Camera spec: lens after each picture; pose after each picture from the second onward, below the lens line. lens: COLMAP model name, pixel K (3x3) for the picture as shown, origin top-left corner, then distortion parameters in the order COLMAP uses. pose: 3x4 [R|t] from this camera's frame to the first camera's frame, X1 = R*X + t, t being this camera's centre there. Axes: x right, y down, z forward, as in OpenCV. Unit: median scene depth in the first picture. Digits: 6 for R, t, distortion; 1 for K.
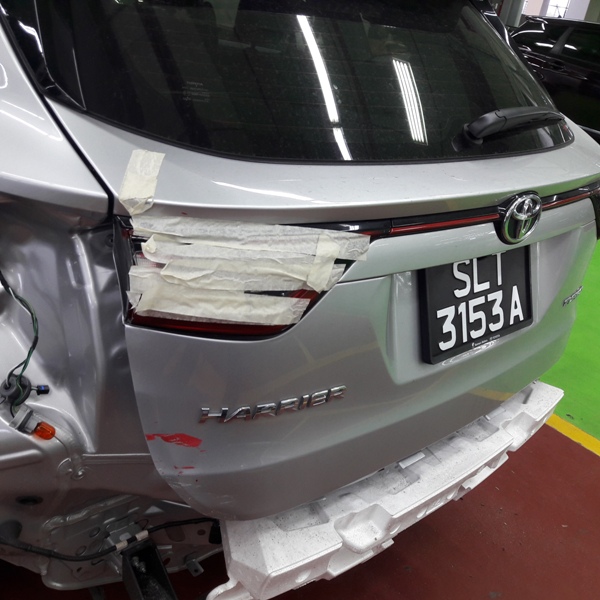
lens RADIAL K [[661.4, 0, 300.5], [0, 661.4, 288.5], [0, 0, 1]] dist [0.163612, -0.437211]
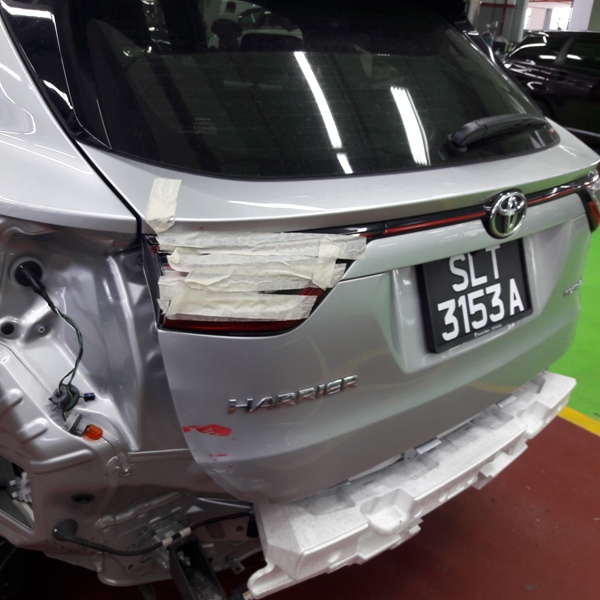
lens RADIAL K [[670.1, 0, 301.6], [0, 670.1, 288.3], [0, 0, 1]] dist [0.198407, -0.640977]
pose [[0.996121, -0.080793, -0.034868, 0.028650], [0.078949, 0.995554, -0.051366, 0.057734], [0.038863, 0.048414, 0.998071, -0.145150]]
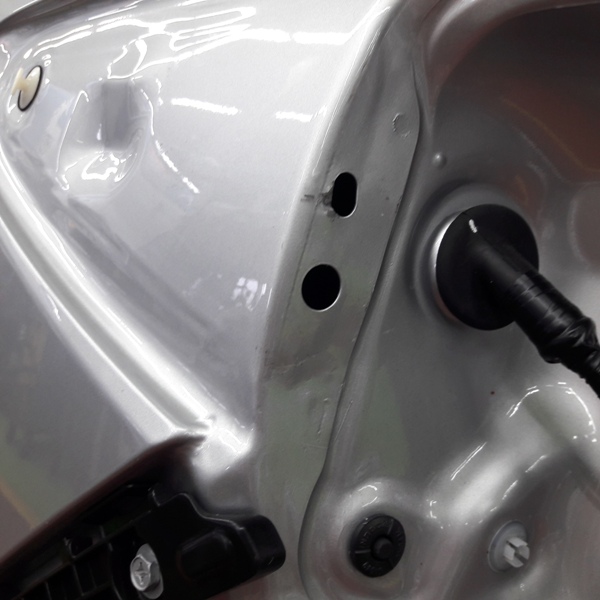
lens RADIAL K [[661.4, 0, 300.5], [0, 661.4, 288.5], [0, 0, 1]] dist [0.163612, -0.437211]
pose [[0.991690, -0.070889, -0.107359, -0.515947], [0.039163, 0.961233, -0.272941, 0.005028], [0.122546, 0.266468, 0.956022, 0.763351]]
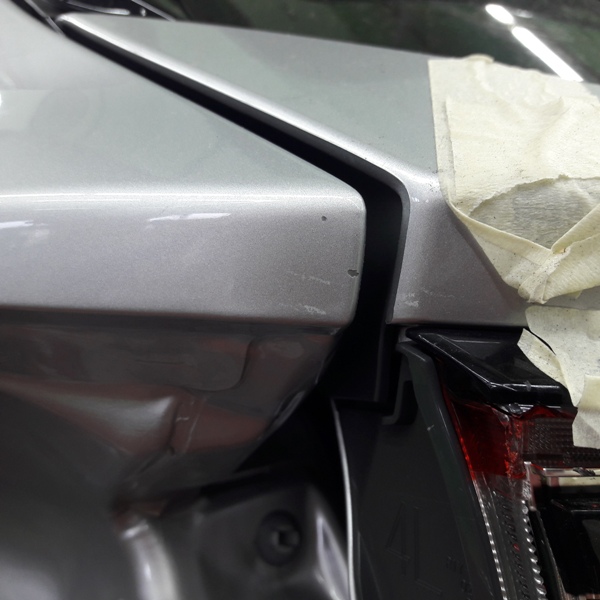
lens RADIAL K [[661.4, 0, 300.5], [0, 661.4, 288.5], [0, 0, 1]] dist [0.163612, -0.437211]
pose [[0.992523, -0.097984, -0.072775, -0.248718], [0.056875, 0.898858, -0.434534, -0.046323], [0.107992, 0.427146, 0.897710, 0.740823]]
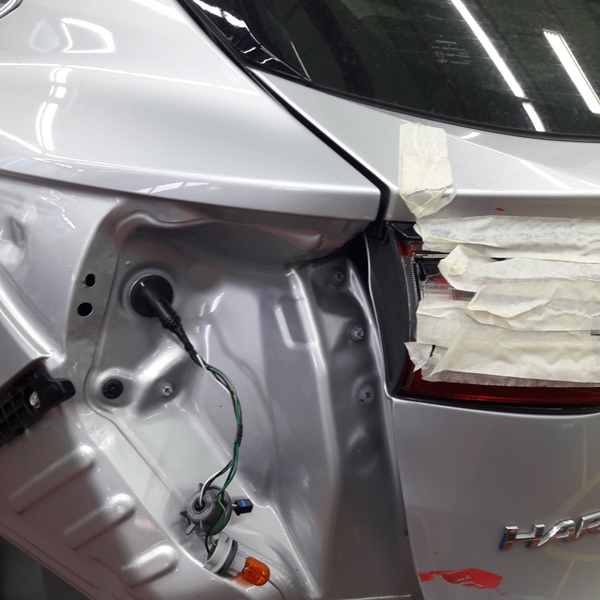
lens RADIAL K [[661.4, 0, 300.5], [0, 661.4, 288.5], [0, 0, 1]] dist [0.163612, -0.437211]
pose [[0.995555, -0.072223, -0.060441, -0.281119], [0.064744, 0.990939, -0.117676, 0.018243], [0.068392, 0.113240, 0.991211, 0.327409]]
